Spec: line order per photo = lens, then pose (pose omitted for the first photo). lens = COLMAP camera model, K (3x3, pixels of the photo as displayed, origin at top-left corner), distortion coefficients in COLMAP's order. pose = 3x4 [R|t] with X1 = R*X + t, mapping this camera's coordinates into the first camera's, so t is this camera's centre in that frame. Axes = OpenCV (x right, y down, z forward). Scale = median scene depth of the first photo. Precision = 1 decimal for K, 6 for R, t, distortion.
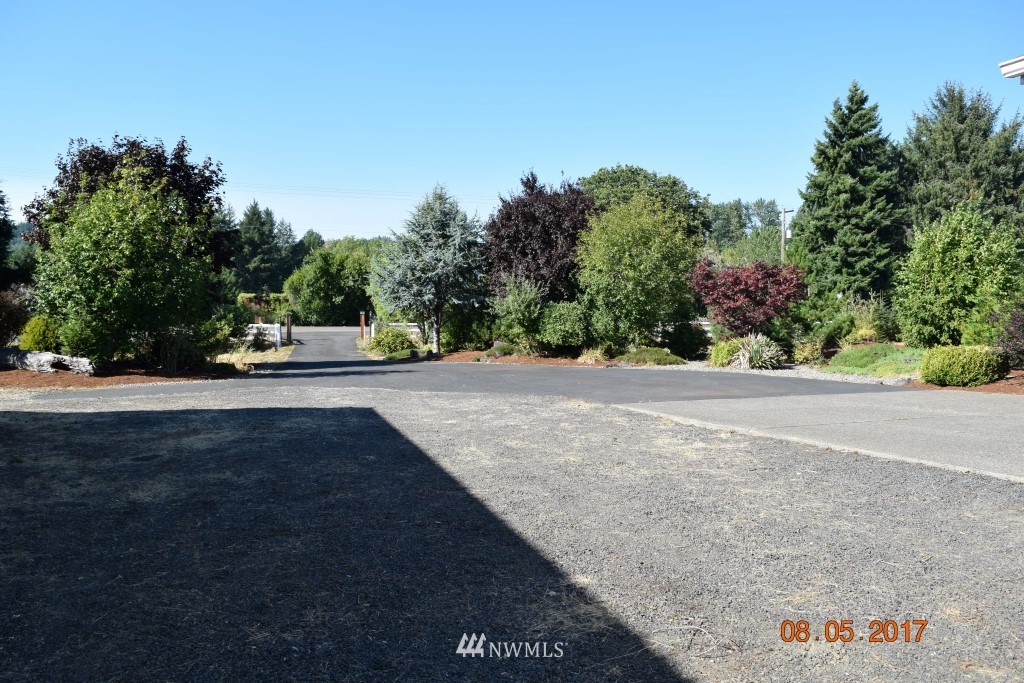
lens RADIAL K [[814.4, 0, 511.9], [0, 814.4, 341.8], [0, 0, 1]] dist [-0.104209, 0.033626]
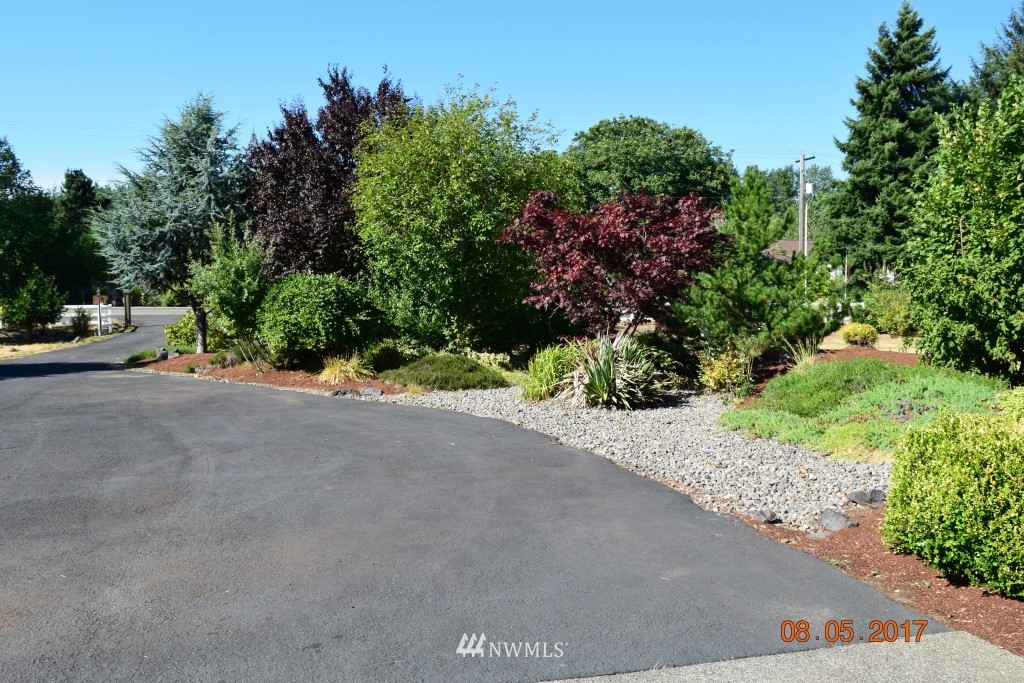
lens RADIAL K [[814.4, 0, 535.4], [0, 814.4, 344.6], [0, 0, 1]] dist [-0.104209, 0.033626]
pose [[0.998650, 0.006547, -0.051530, 0.106054], [-0.004906, 0.999479, 0.031915, -0.007224], [0.051712, -0.031620, 0.998161, 0.186600]]
